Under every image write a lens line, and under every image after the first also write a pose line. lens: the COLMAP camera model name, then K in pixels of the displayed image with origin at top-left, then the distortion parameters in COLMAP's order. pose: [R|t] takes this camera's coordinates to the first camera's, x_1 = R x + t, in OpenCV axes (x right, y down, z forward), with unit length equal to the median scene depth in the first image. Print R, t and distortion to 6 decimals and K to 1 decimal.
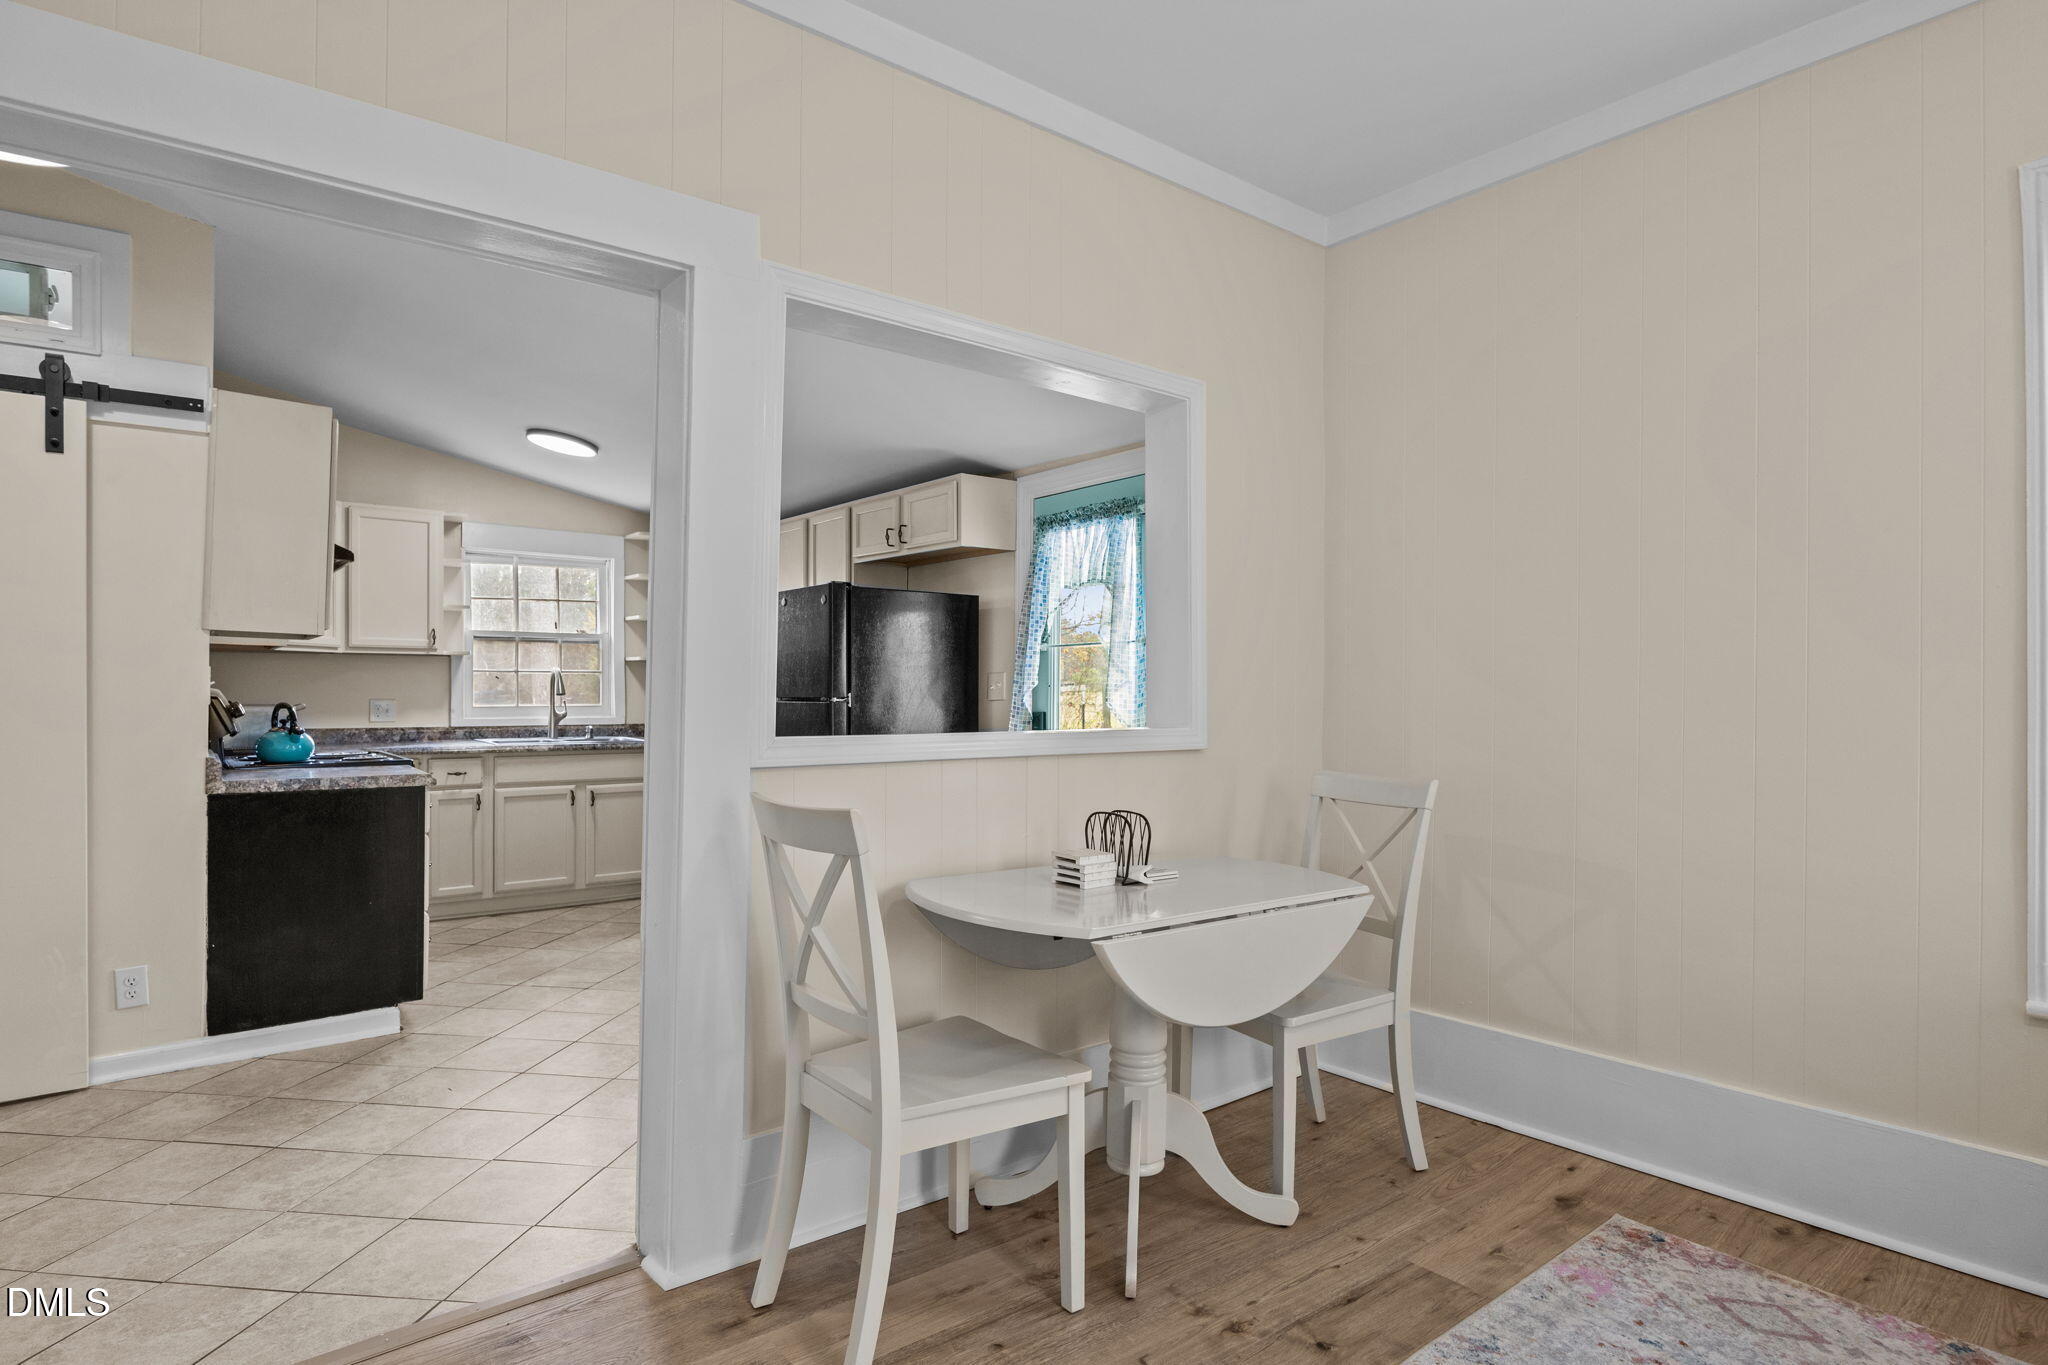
lens RADIAL K [[1098.7, 0, 1025.2], [0, 1098.7, 686.4], [0, 0, 1]] dist [0.003181, 0.000381]
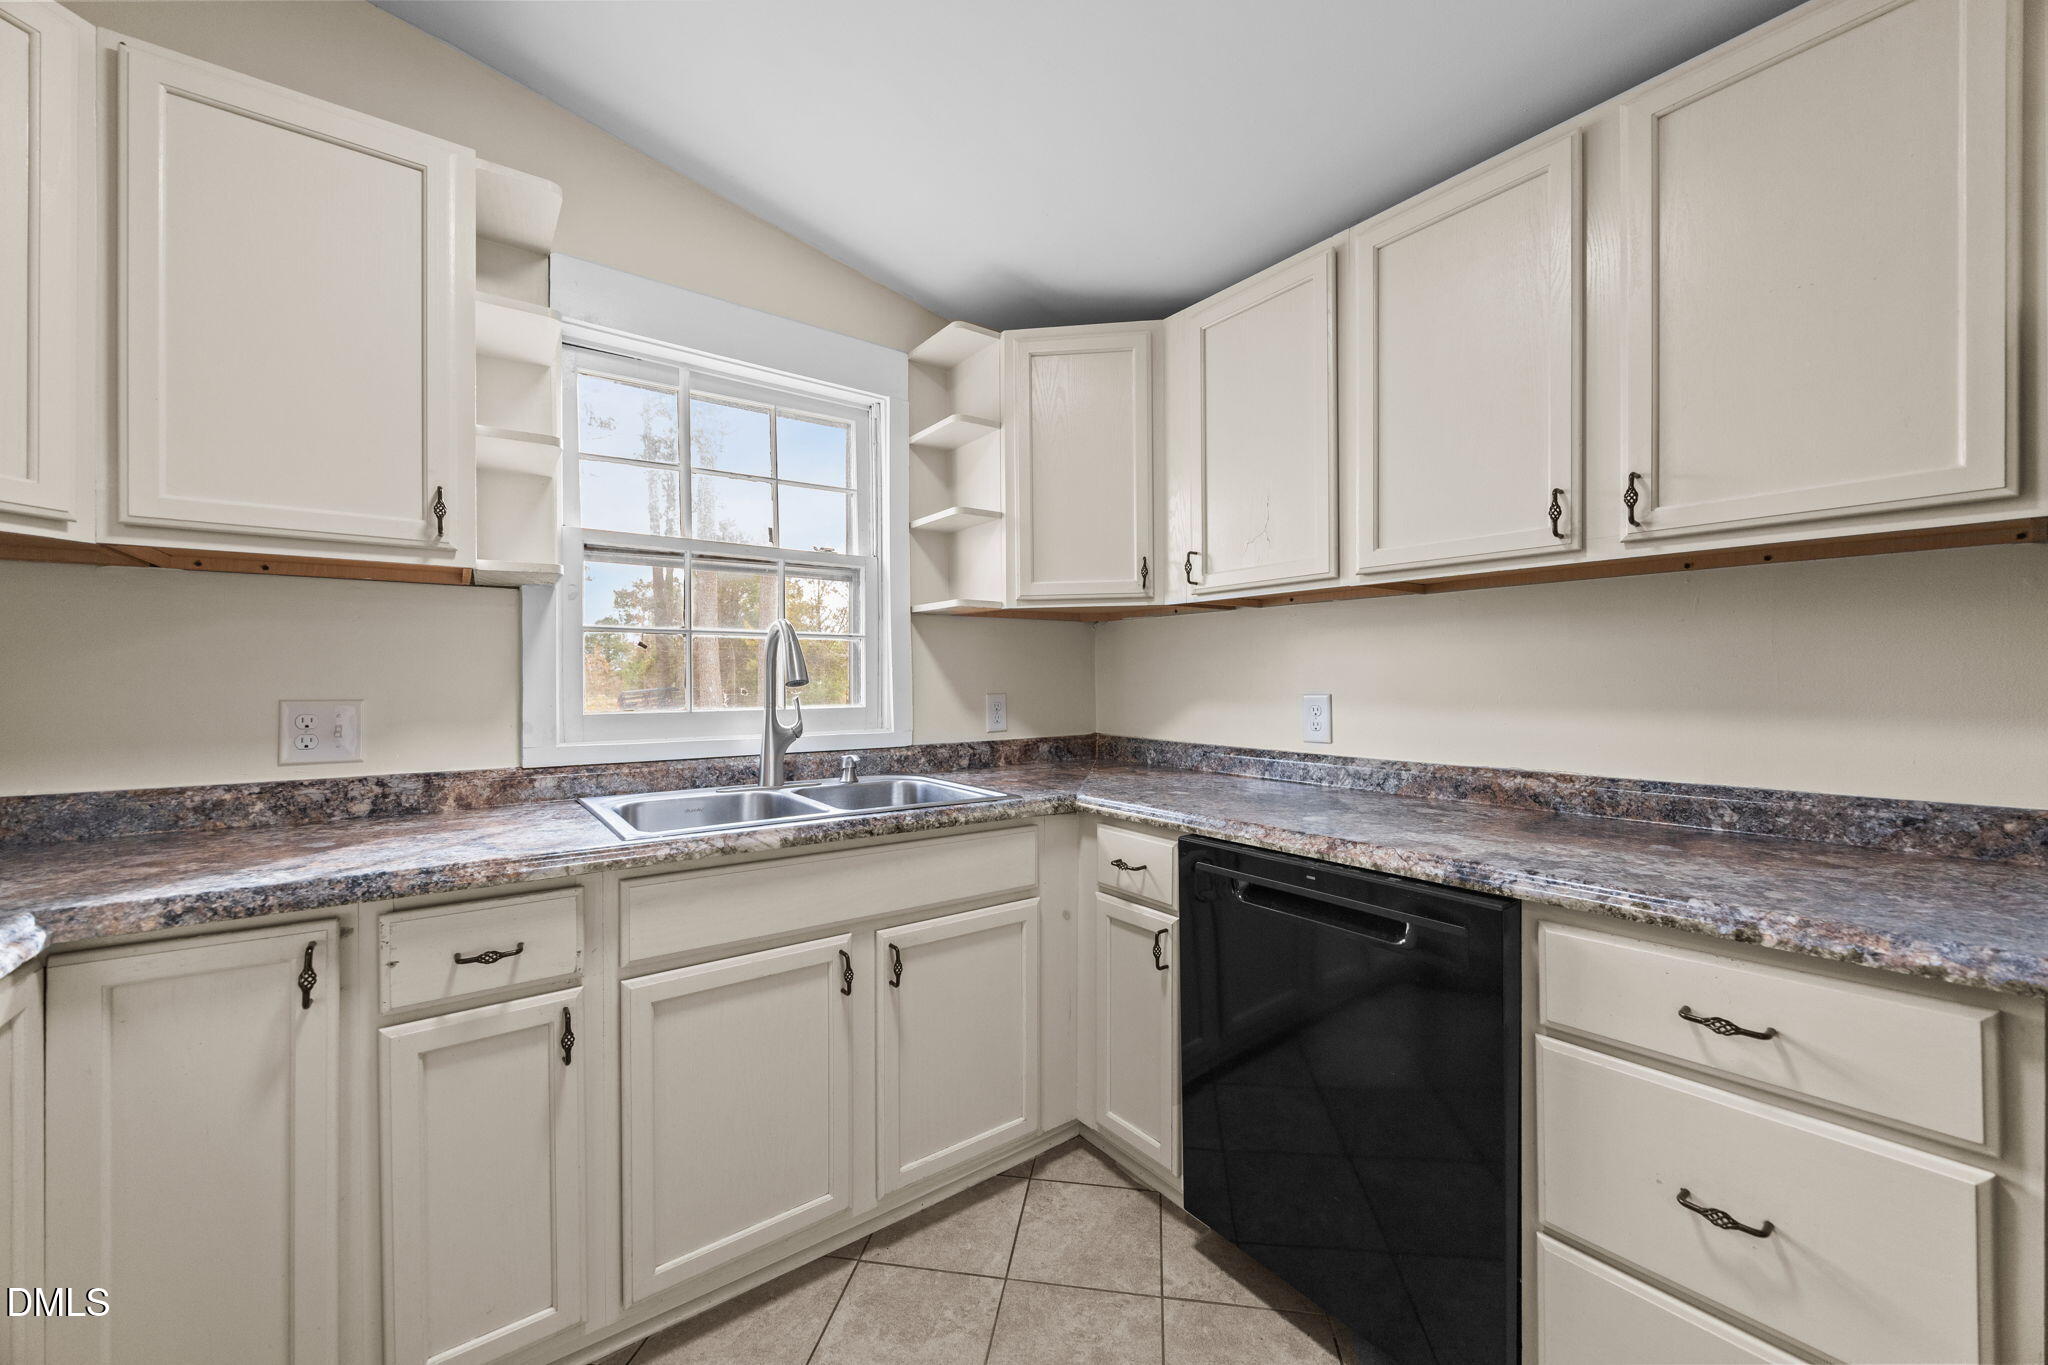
lens RADIAL K [[789.0, 0, 1023.3], [0, 789.0, 681.7], [0, 0, 1]] dist [-0.002440, -0.000104]
pose [[0.999330, -0.010445, -0.035082, -0.345038], [0.010547, 0.999941, 0.002711, 0.007379], [0.035051, -0.003079, 0.999381, 0.749207]]
